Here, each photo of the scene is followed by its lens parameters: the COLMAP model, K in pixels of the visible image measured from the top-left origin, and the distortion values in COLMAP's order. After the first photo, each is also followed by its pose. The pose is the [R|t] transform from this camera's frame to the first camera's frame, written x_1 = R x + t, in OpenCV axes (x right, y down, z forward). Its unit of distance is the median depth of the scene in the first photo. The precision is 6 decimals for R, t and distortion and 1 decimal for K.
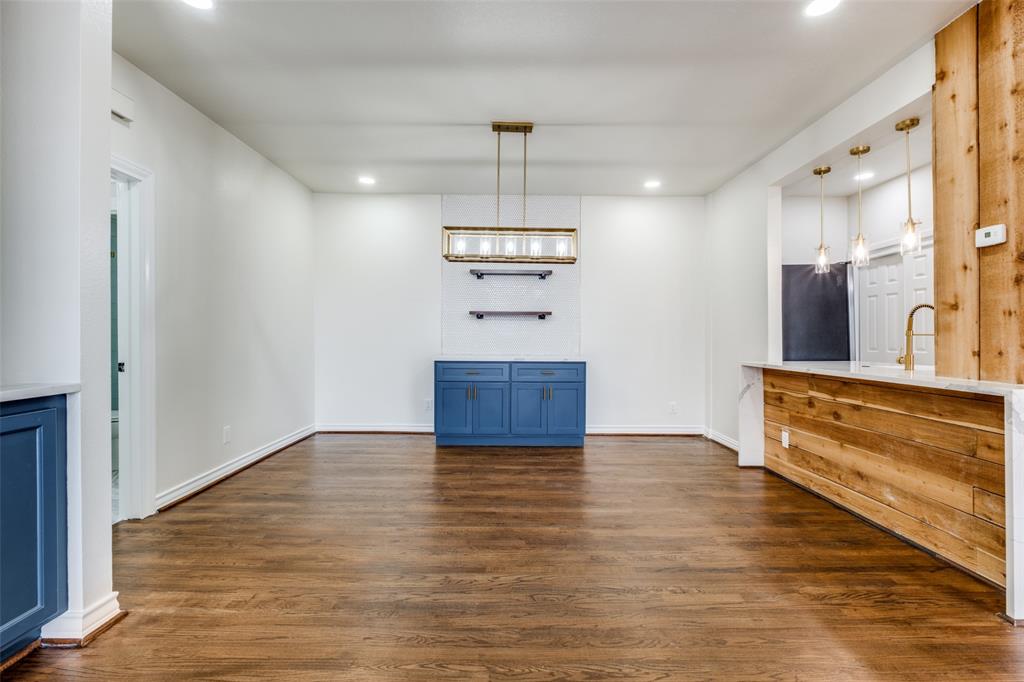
lens RADIAL K [[449.4, 0, 514.9], [0, 449.4, 337.4], [0, 0, 1]] dist [0.001321, -0.002555]
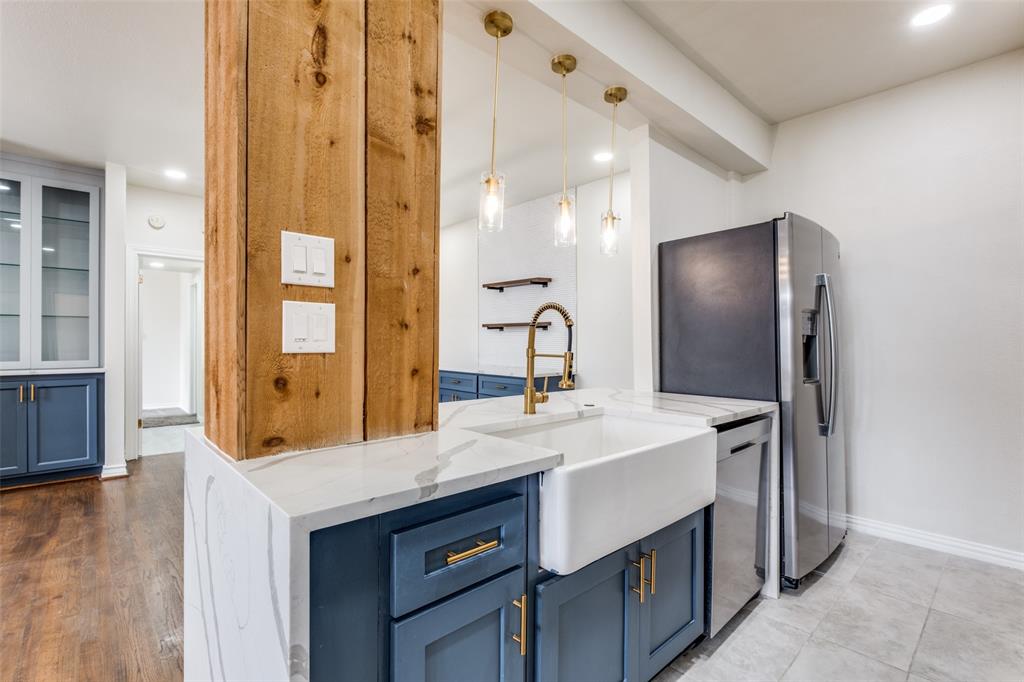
lens RADIAL K [[464.2, 0, 508.4], [0, 464.2, 342.3], [0, 0, 1]] dist [-0.002929, -0.002299]
pose [[0.664251, 0.000582, -0.747509, 1.215134], [-0.004437, 0.999985, -0.003164, -0.020078], [0.747496, 0.005418, 0.664244, 0.516630]]
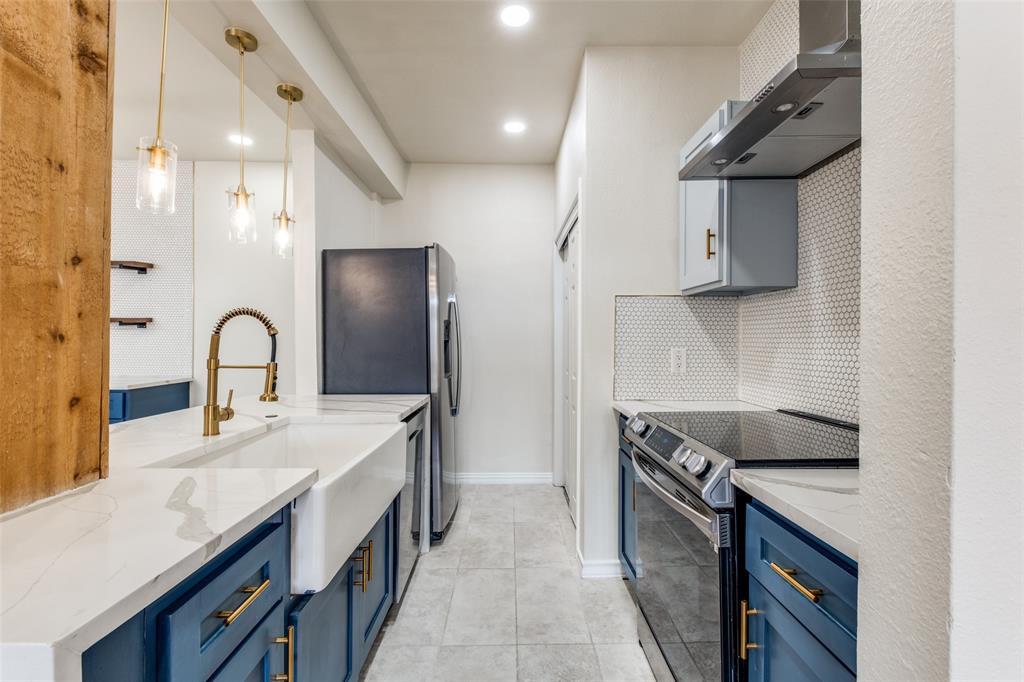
lens RADIAL K [[449.4, 0, 515.8], [0, 449.4, 337.1], [0, 0, 1]] dist [0.001321, -0.002555]
pose [[0.999996, 0.002506, 0.000887, 1.127285], [-0.002499, 0.999964, -0.008131, -0.034445], [-0.000907, 0.008129, 0.999967, 0.441283]]
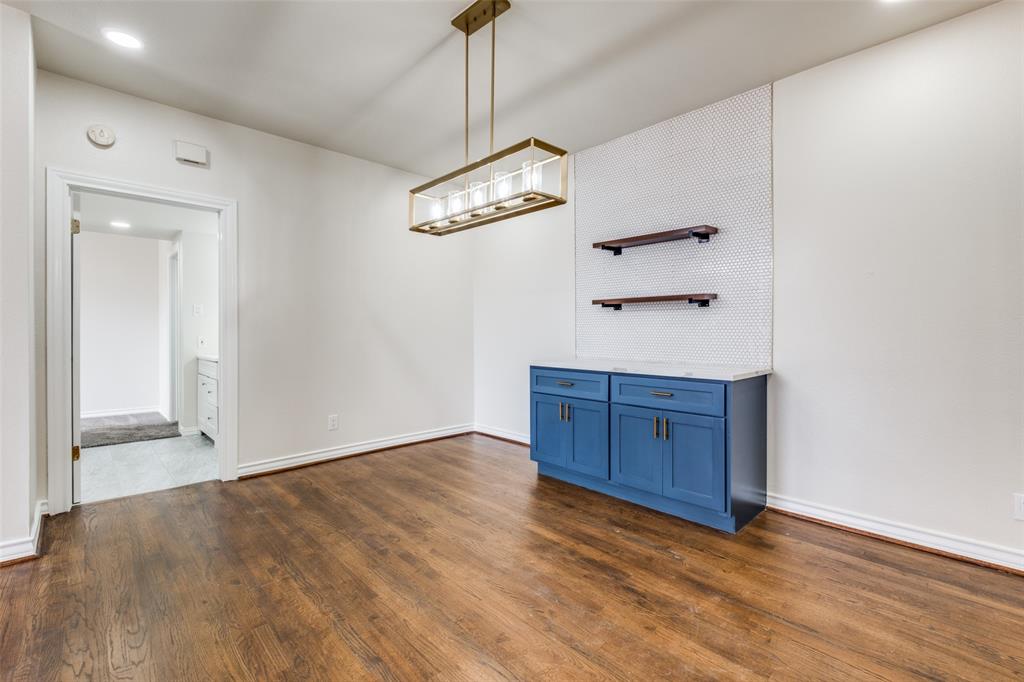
lens RADIAL K [[449.4, 0, 518.6], [0, 449.4, 332.4], [0, 0, 1]] dist [0.001321, -0.002555]
pose [[0.692118, -0.002908, -0.721779, 0.557725], [-0.002047, 0.999980, -0.005991, -0.001040], [0.721782, 0.005624, 0.692098, 0.648336]]
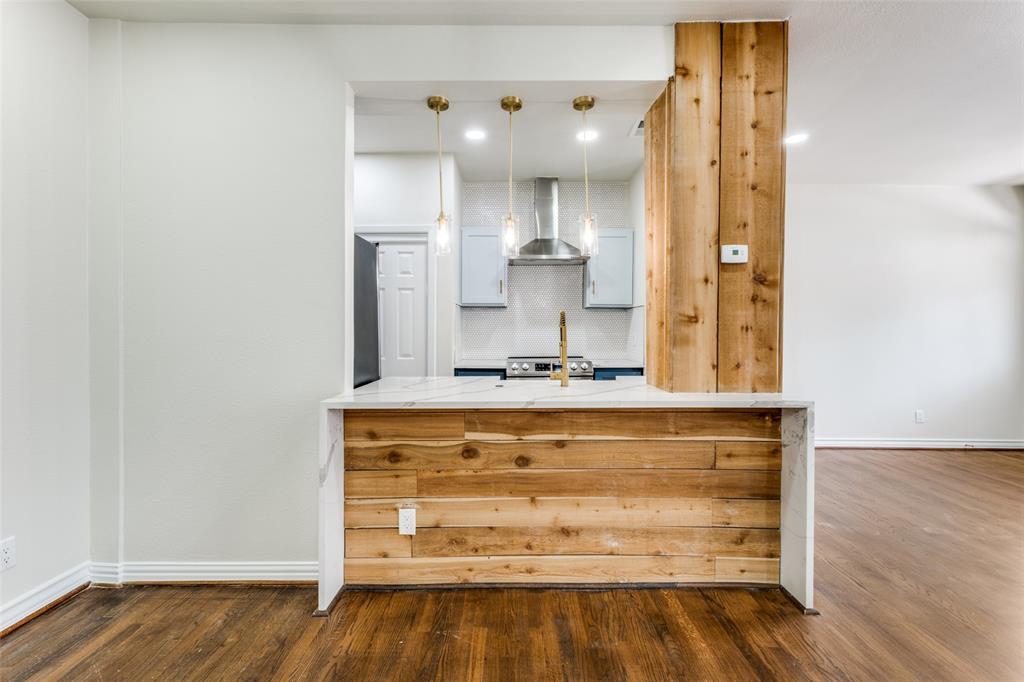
lens RADIAL K [[449.4, 0, 512.4], [0, 449.4, 332.8], [0, 0, 1]] dist [0.001321, -0.002555]
pose [[0.010750, -0.003744, 0.999935, 0.004785], [0.002502, 0.999990, 0.003718, -0.031781], [-0.999939, 0.002462, 0.010759, 1.015554]]
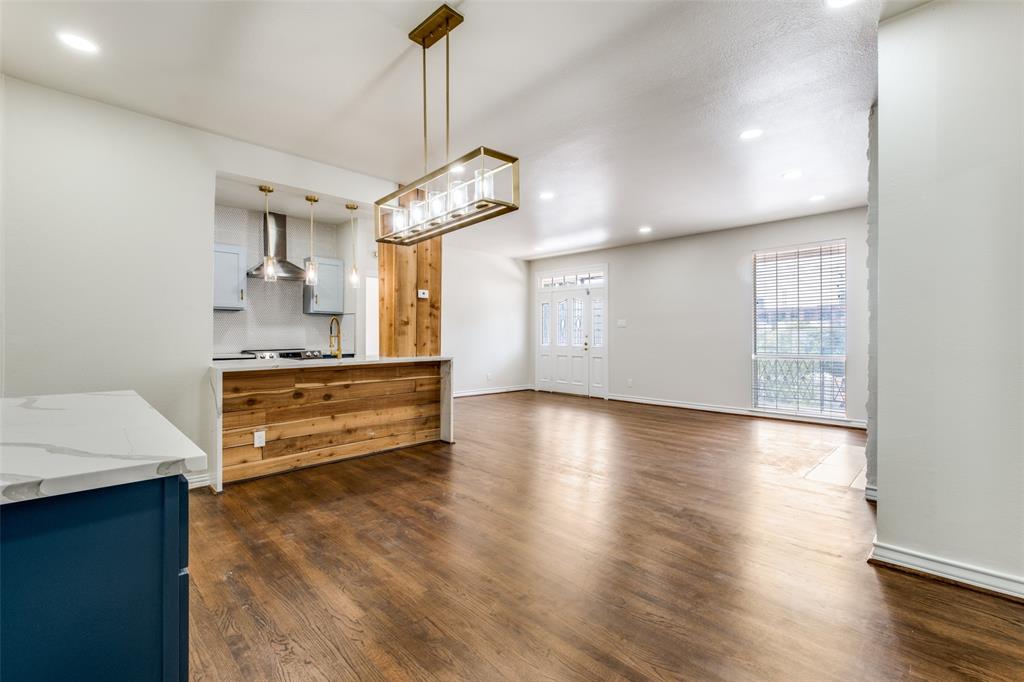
lens RADIAL K [[449.4, 0, 512.1], [0, 449.4, 334.3], [0, 0, 1]] dist [0.001321, -0.002555]
pose [[-0.695391, 0.000481, 0.718631, -0.631704], [0.002529, 0.999995, 0.001778, -0.013065], [-0.718627, 0.003054, -0.695389, 1.545083]]
